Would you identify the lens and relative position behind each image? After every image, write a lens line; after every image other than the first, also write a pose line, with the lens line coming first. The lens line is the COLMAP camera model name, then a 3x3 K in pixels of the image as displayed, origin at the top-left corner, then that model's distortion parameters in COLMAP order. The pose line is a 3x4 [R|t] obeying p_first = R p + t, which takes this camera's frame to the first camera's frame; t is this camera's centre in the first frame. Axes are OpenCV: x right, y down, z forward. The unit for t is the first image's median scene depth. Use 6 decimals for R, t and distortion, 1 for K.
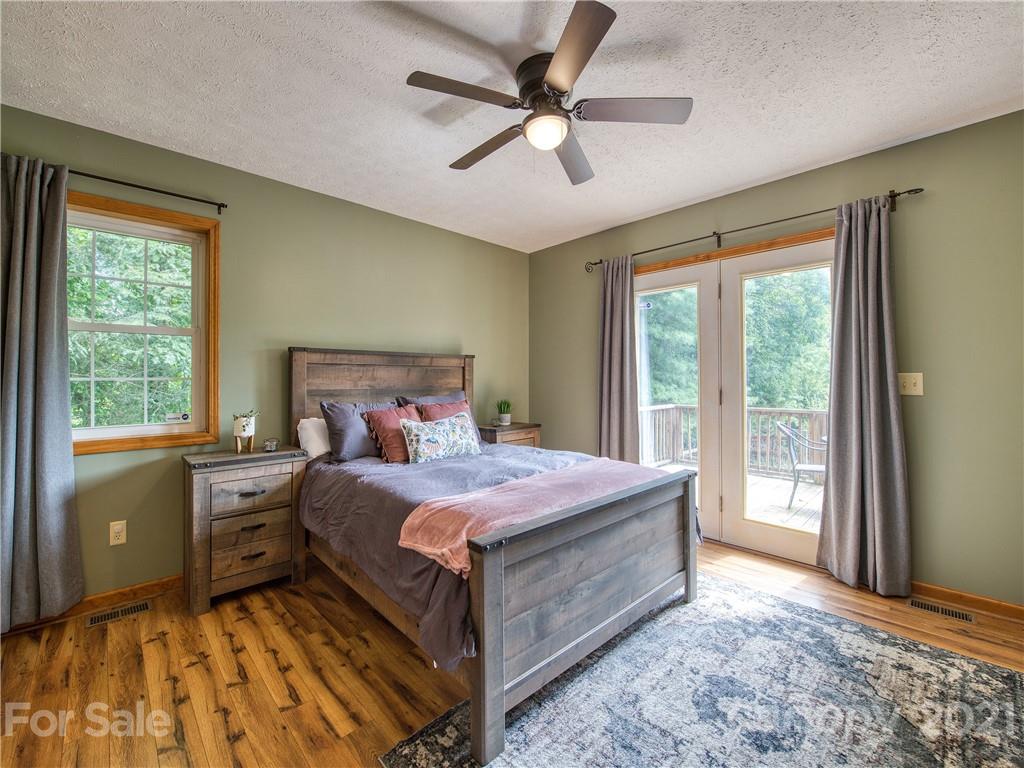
lens RADIAL K [[430.0, 0, 513.4], [0, 430.0, 381.1], [0, 0, 1]] dist [-0.016039, 0.000388]
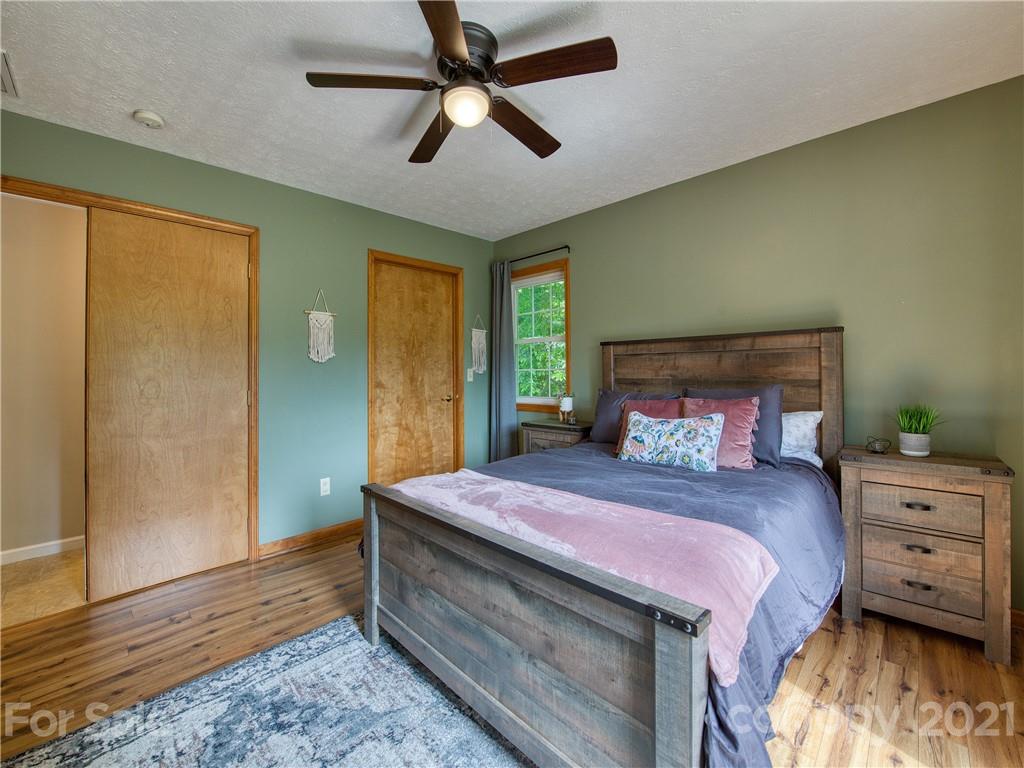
lens RADIAL K [[430.0, 0, 508.4], [0, 430.0, 372.8], [0, 0, 1]] dist [-0.016039, 0.000388]
pose [[0.009593, 0.007608, -0.999925, 0.647544], [0.009517, 0.999925, 0.007700, -0.005706], [0.999909, -0.009590, 0.009520, 0.690666]]
